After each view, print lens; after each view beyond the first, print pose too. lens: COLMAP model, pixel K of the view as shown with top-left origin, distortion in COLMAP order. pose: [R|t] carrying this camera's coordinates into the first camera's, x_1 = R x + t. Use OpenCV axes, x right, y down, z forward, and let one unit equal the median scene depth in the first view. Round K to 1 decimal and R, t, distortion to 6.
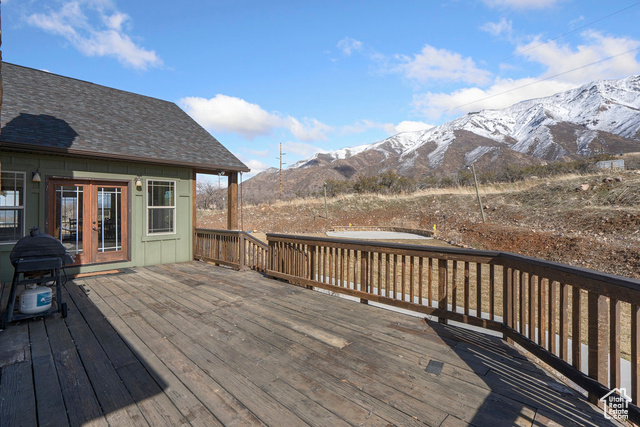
lens RADIAL K [[294.3, 0, 320.0], [0, 294.3, 213.5], [0, 0, 1]] dist [-0.001926, 0.003916]
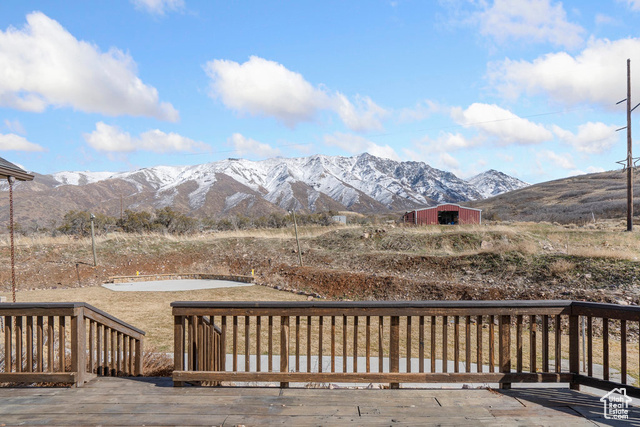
lens RADIAL K [[309.1, 0, 314.8], [0, 309.1, 254.1], [0, 0, 1]] dist [-0.000991, -0.000831]
pose [[0.739116, -0.003766, 0.673567, -0.099758], [0.008759, 0.999954, -0.004021, -0.004067], [-0.673521, 0.008872, 0.739115, 0.114935]]
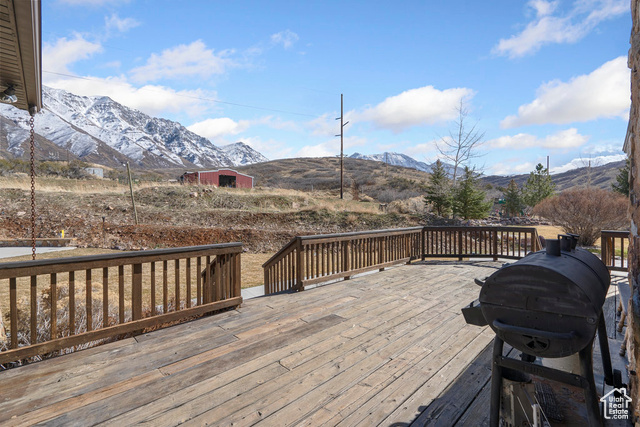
lens RADIAL K [[294.3, 0, 320.0], [0, 294.3, 213.5], [0, 0, 1]] dist [-0.001926, 0.003916]
pose [[0.037201, -0.002726, 0.999304, -0.273667], [0.010916, 0.999938, 0.002322, 0.000864], [-0.999248, 0.010822, 0.037228, 0.254157]]
